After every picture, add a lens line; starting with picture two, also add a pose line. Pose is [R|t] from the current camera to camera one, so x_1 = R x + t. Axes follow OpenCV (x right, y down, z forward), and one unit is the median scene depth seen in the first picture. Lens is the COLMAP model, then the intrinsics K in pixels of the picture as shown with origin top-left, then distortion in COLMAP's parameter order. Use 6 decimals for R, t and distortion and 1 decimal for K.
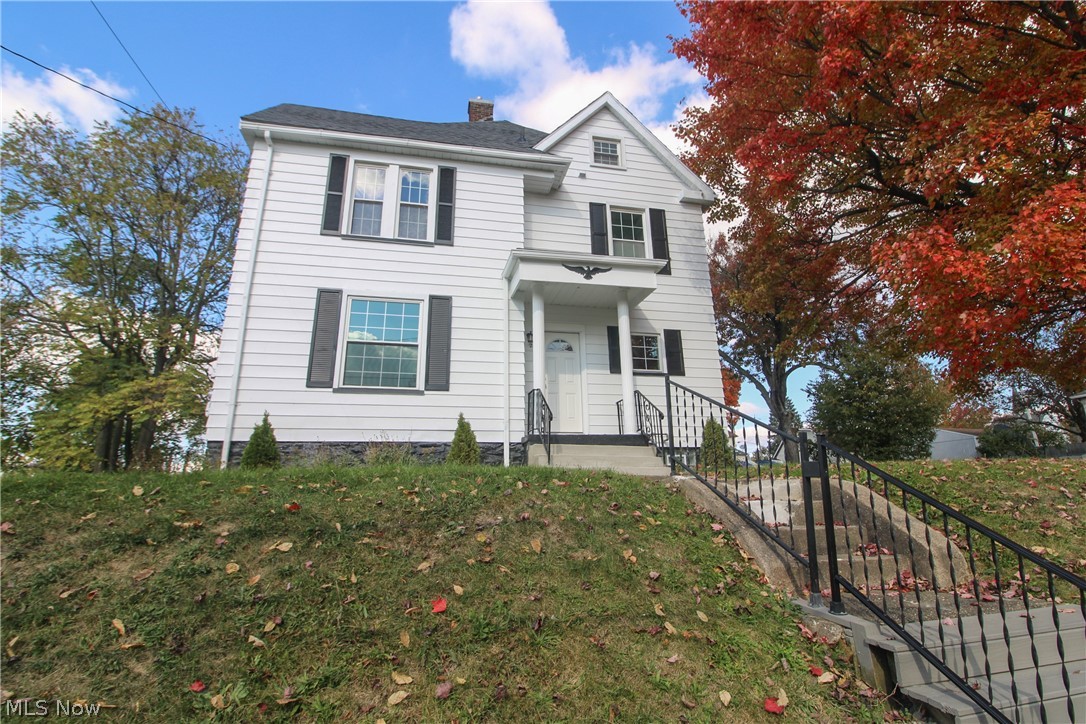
lens RADIAL K [[506.1, 0, 542.2], [0, 506.1, 364.8], [0, 0, 1]] dist [-0.005996, 0.000416]
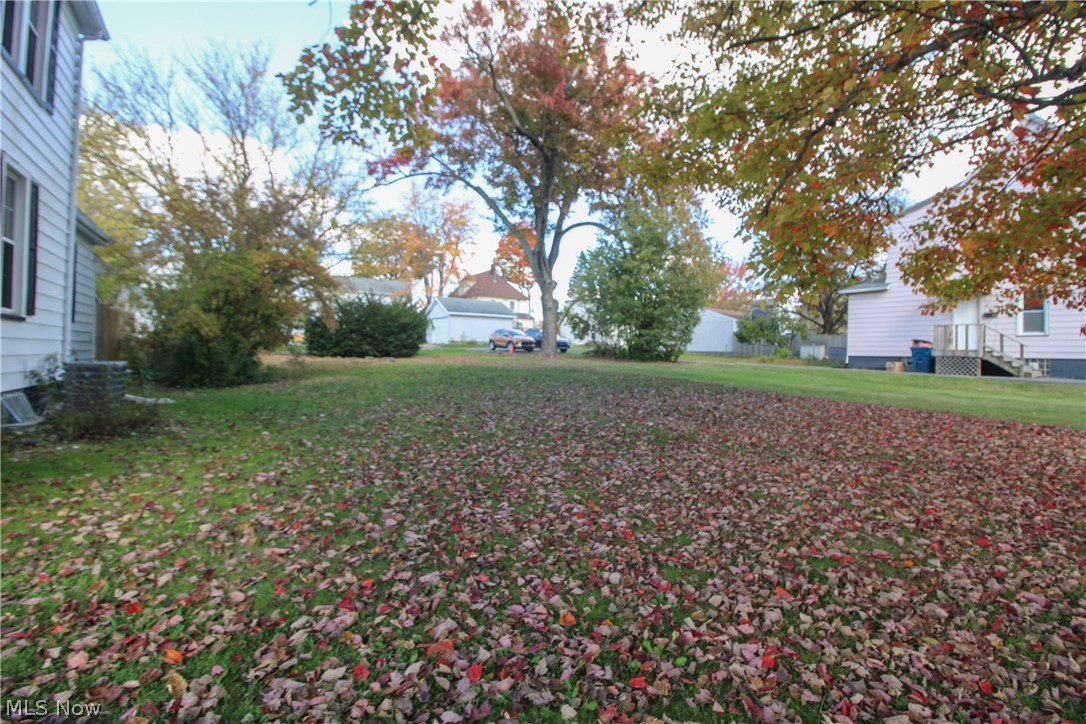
lens RADIAL K [[506.1, 0, 547.0], [0, 506.1, 364.7], [0, 0, 1]] dist [-0.005996, 0.000416]
pose [[0.937111, 0.012392, 0.348811, 0.685005], [-0.107450, 0.961077, 0.254531, 0.057081], [-0.332080, -0.276004, 0.901967, 0.833531]]
